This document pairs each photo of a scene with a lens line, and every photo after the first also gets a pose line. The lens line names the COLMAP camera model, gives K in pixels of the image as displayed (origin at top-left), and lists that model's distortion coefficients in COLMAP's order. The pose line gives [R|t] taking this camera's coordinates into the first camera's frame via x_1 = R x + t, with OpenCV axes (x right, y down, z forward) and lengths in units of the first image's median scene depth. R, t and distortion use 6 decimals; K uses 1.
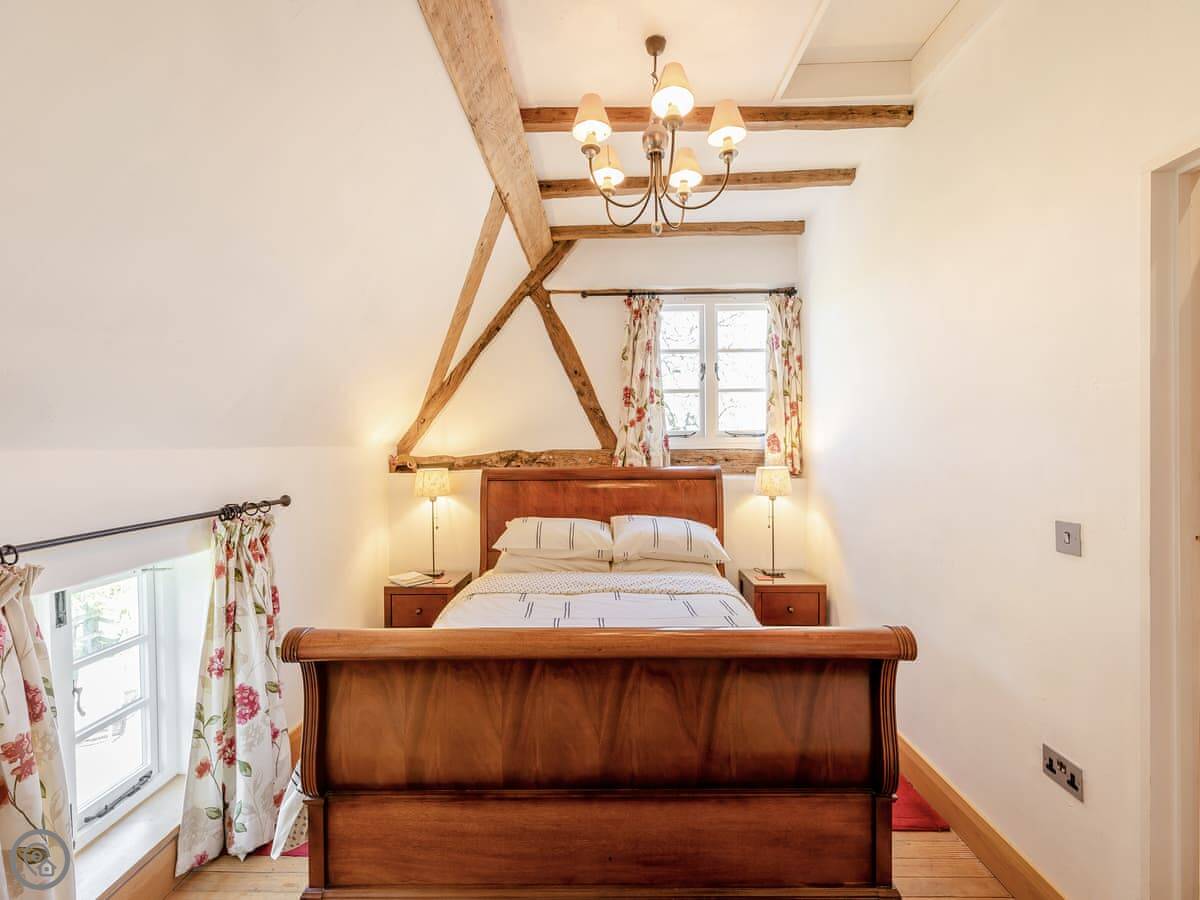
lens RADIAL K [[620.1, 0, 601.2], [0, 620.1, 457.9], [0, 0, 1]] dist [-0.000369, 0.001017]
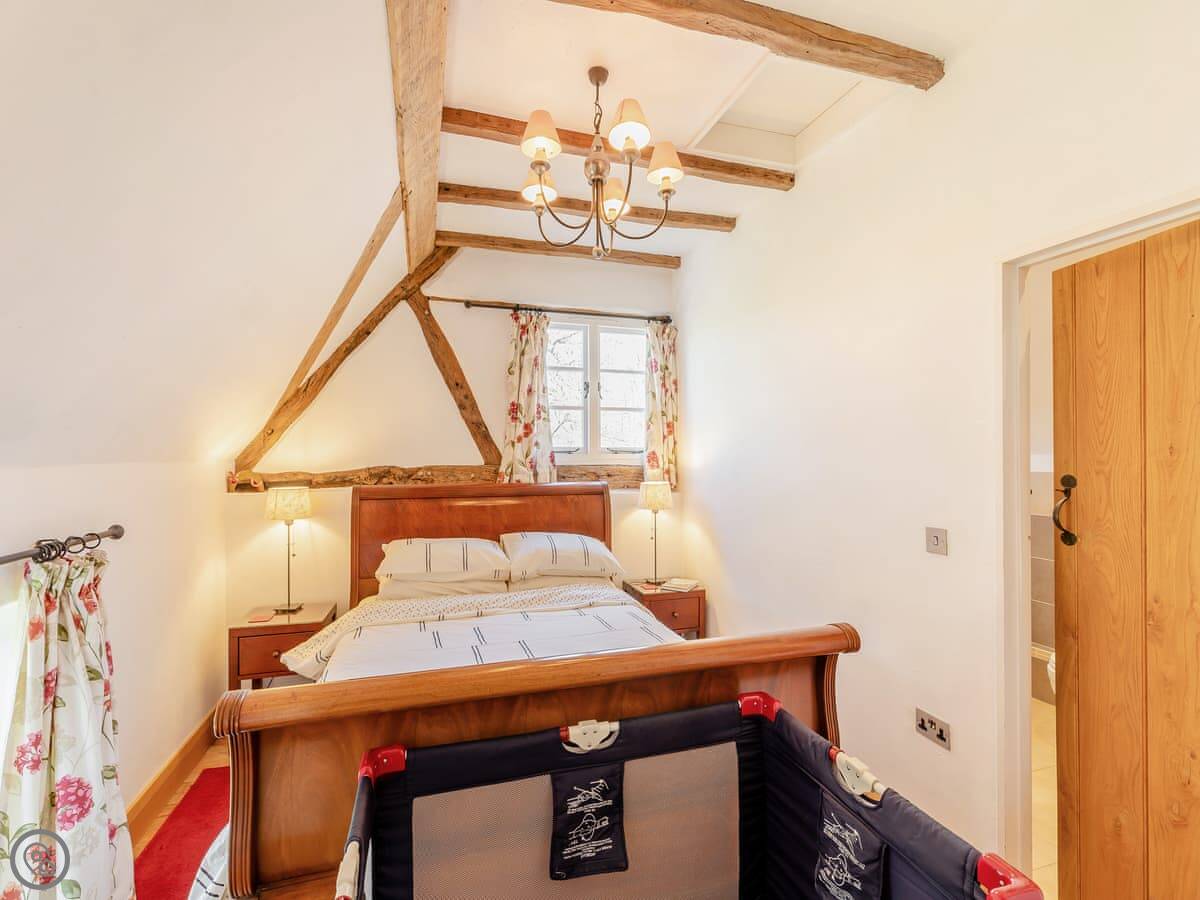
lens RADIAL K [[618.0, 0, 592.8], [0, 618.0, 452.9], [0, 0, 1]] dist [-0.000562, -0.001104]
pose [[0.934639, 0.006993, 0.355528, -0.199193], [0.000743, 0.999766, -0.021617, -0.012761], [-0.355596, 0.020468, 0.934416, 0.040976]]
